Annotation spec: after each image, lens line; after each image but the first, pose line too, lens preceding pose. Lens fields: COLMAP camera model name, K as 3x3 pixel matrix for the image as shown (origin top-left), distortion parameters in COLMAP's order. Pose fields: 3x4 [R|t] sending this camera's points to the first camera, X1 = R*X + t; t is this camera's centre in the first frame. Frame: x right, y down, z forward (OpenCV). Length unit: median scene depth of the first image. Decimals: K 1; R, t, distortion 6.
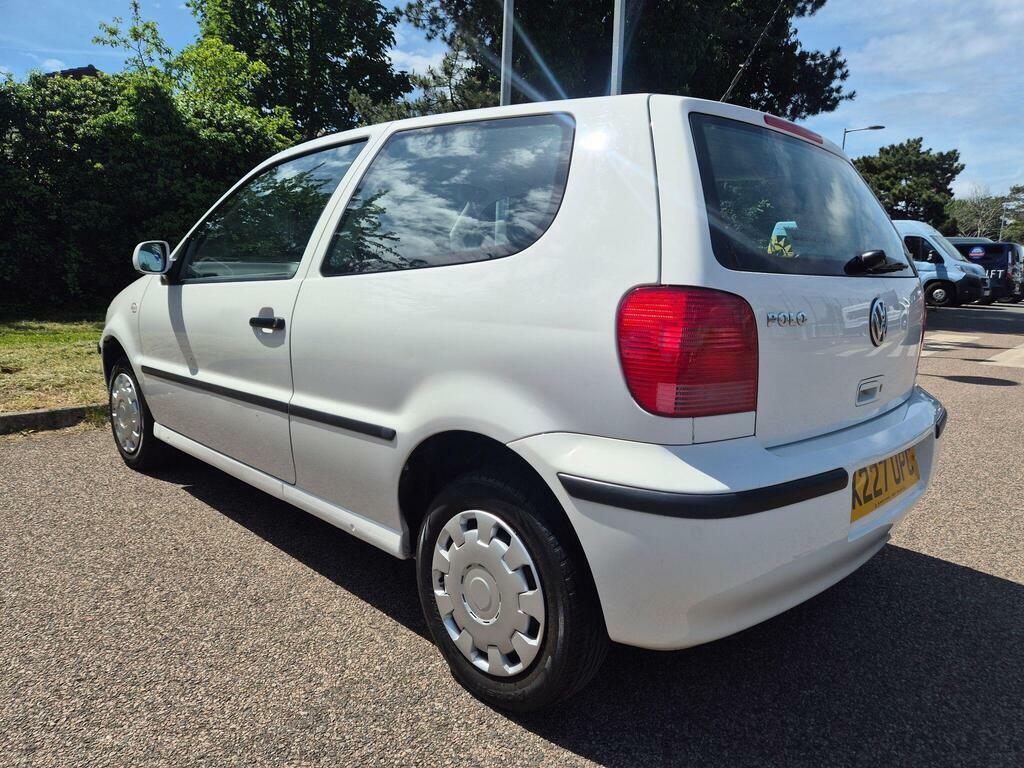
lens RADIAL K [[683.4, 0, 511.6], [0, 683.4, 392.6], [0, 0, 1]] dist [0.068175, -0.059395]
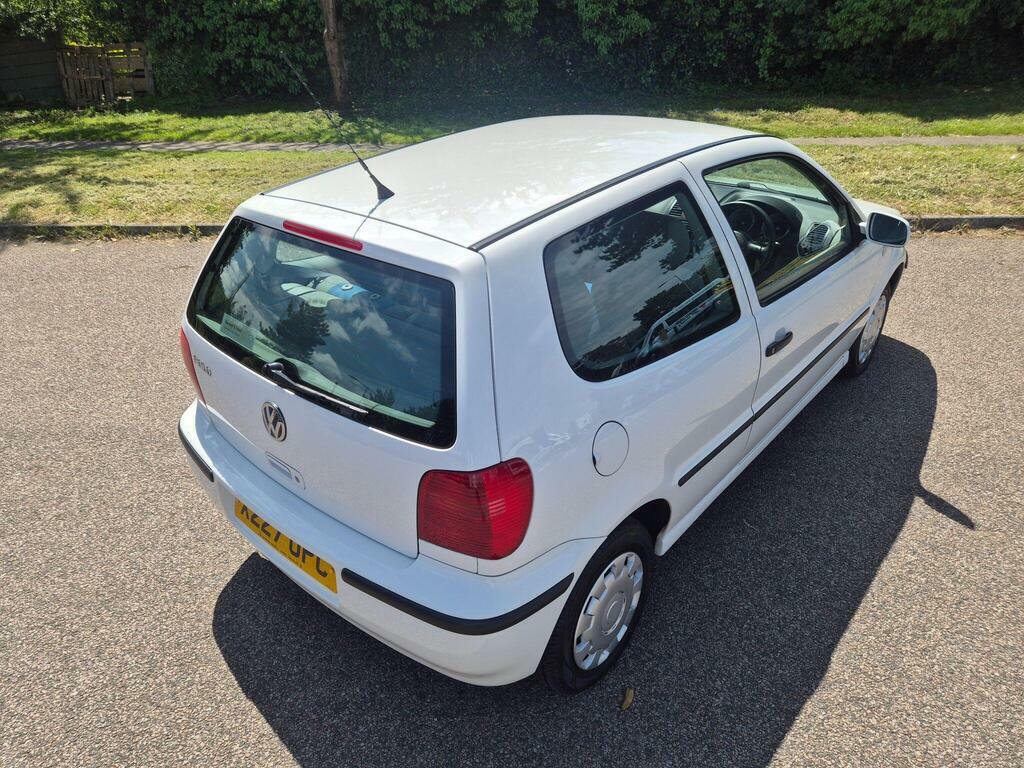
lens RADIAL K [[683.4, 0, 496.5], [0, 683.4, 382.7], [0, 0, 1]] dist [0.068175, -0.059395]
pose [[0.607011, 0.338809, -0.718851, 0.102417], [-0.081442, 0.926322, 0.367824, -0.061511], [0.790510, -0.164729, 0.589880, -0.108250]]
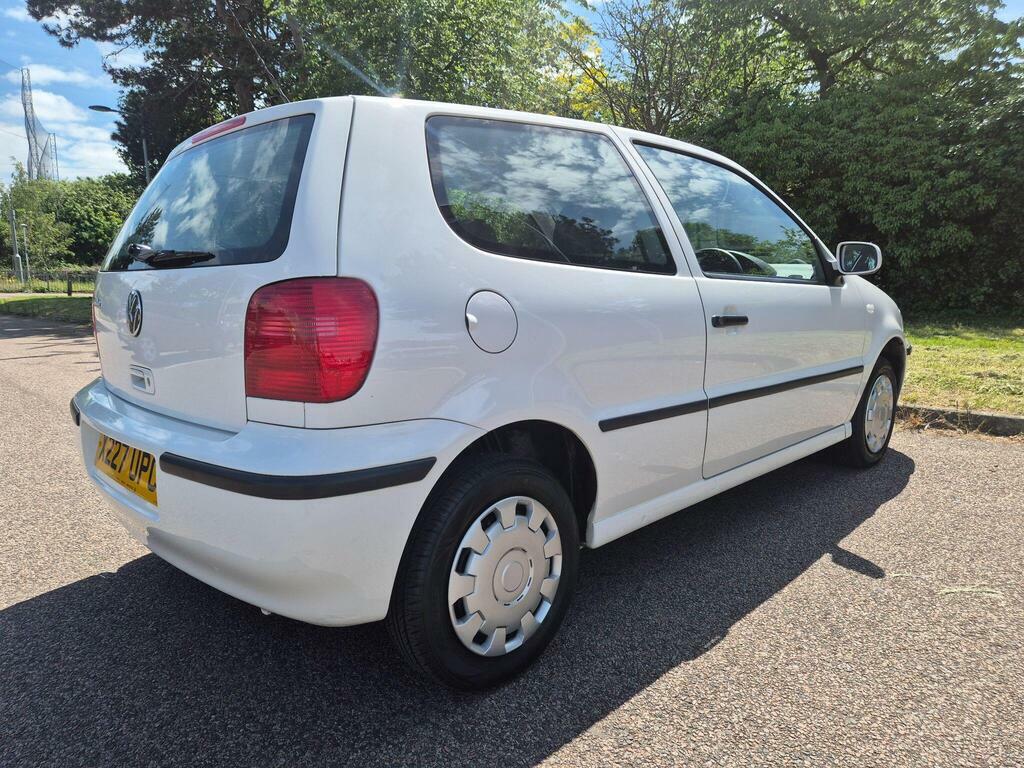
lens RADIAL K [[683.4, 0, 503.4], [0, 683.4, 386.9], [0, 0, 1]] dist [0.068175, -0.059395]
pose [[-0.018714, 0.133746, -0.990839, 0.237911], [-0.152053, 0.979104, 0.135034, -0.034738], [0.988195, 0.153187, 0.002013, 0.235690]]
